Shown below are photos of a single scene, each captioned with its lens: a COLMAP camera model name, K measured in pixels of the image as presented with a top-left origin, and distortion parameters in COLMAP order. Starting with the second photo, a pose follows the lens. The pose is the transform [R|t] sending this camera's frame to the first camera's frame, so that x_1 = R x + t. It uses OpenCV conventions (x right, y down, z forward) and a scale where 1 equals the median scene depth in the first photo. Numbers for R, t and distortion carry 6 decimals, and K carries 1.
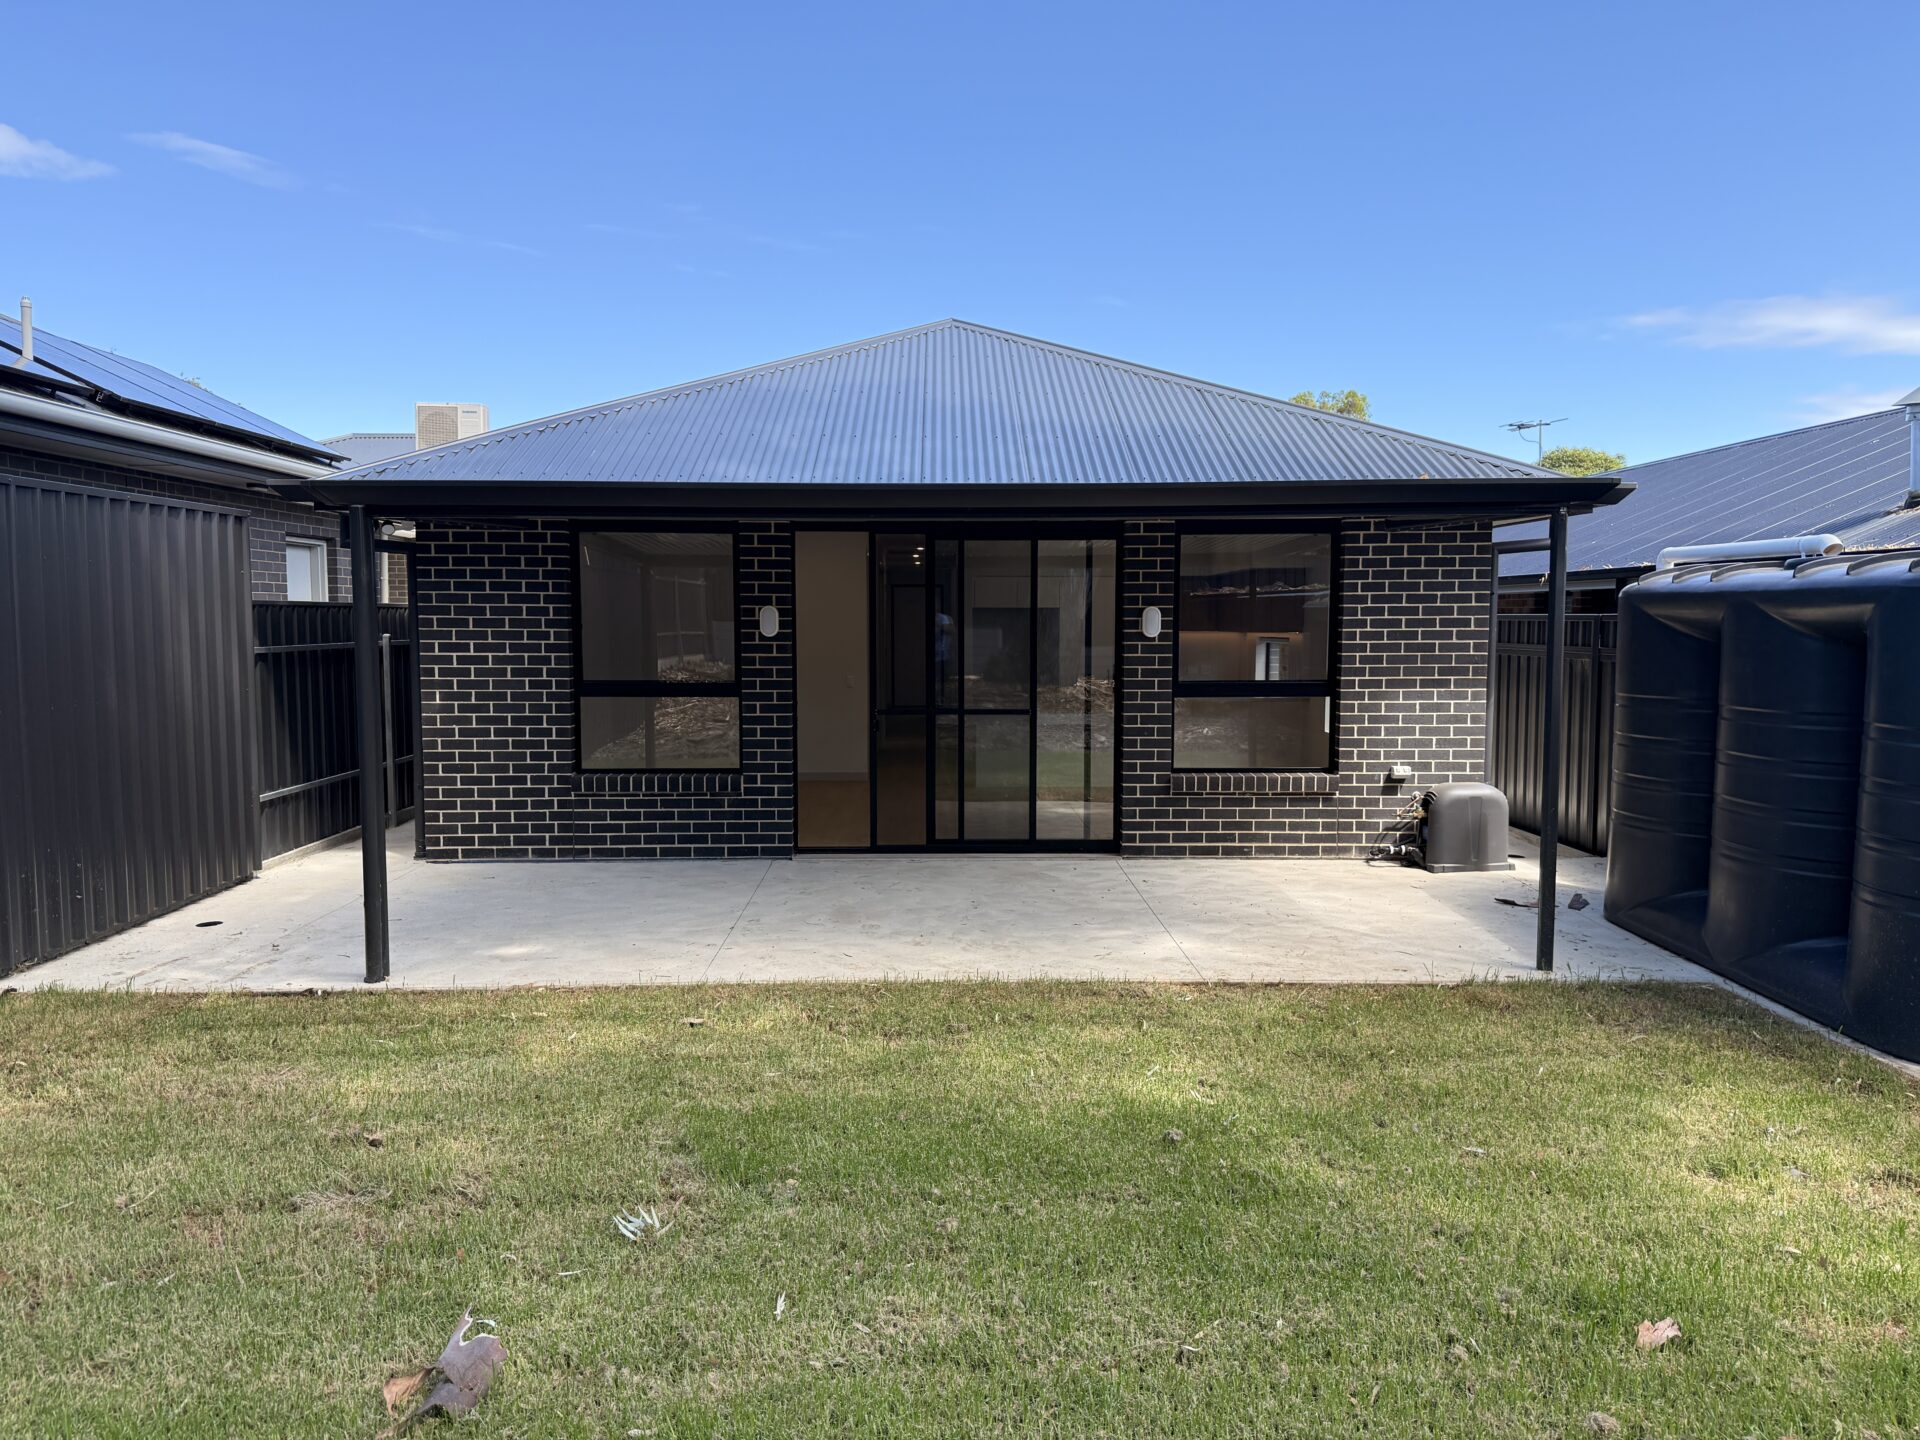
lens RADIAL K [[1346.4, 0, 960.4], [0, 1346.4, 722.5], [0, 0, 1]] dist [-0.001666, -0.000405]
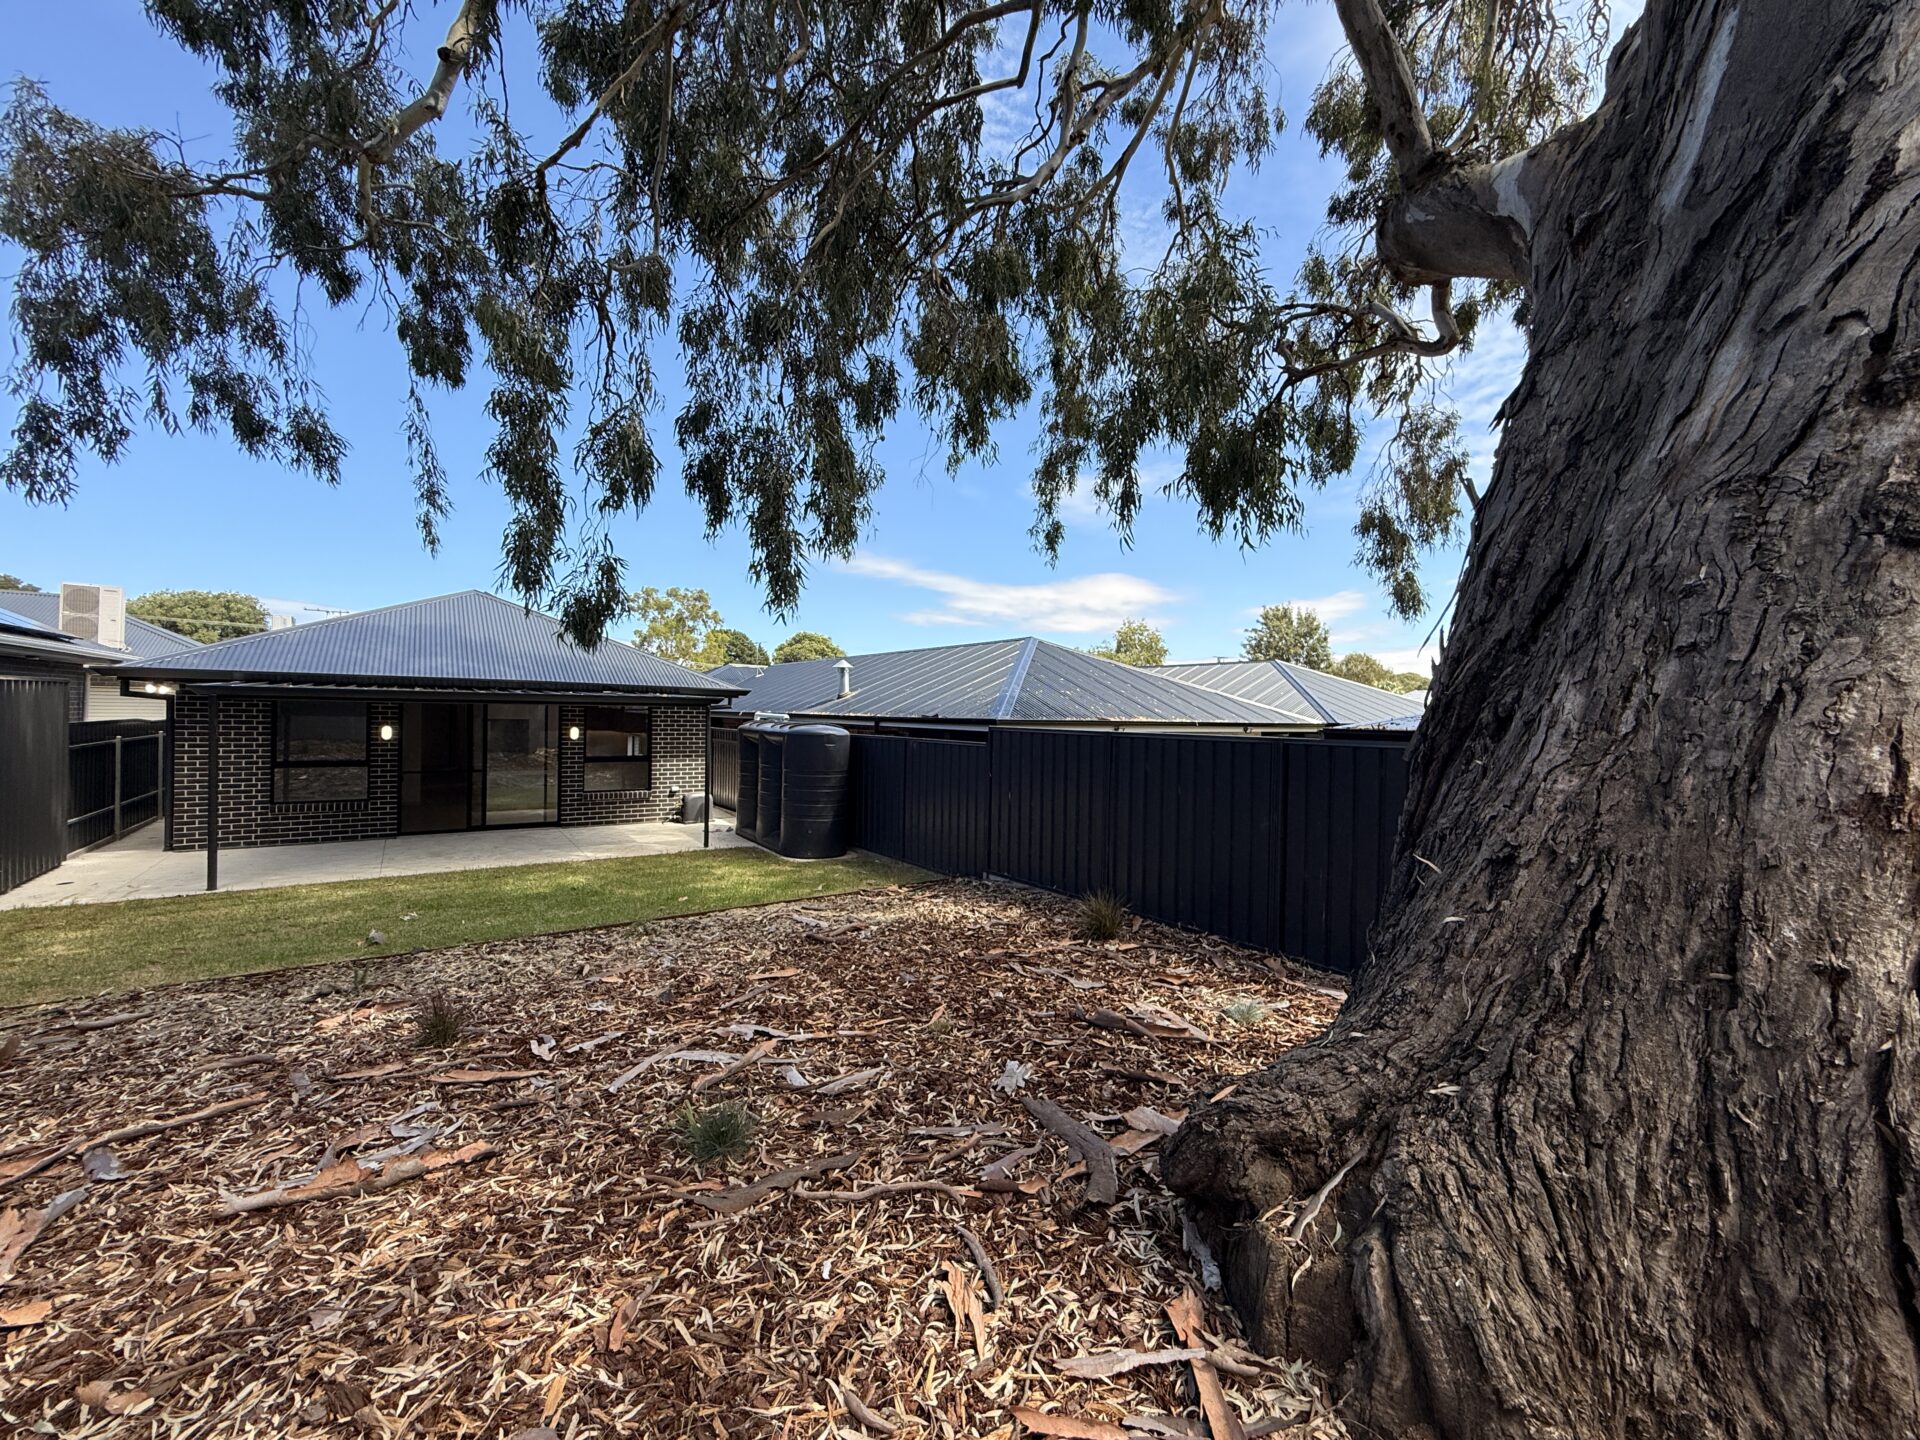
lens RADIAL K [[768.4, 0, 964.2], [0, 768.4, 732.2], [0, 0, 1]] dist [-0.003851, -0.000001]
pose [[0.825918, 0.003287, 0.563780, -0.066337], [0.020915, 0.999116, -0.036464, -0.009395], [-0.563402, 0.041908, 0.825119, -0.608358]]
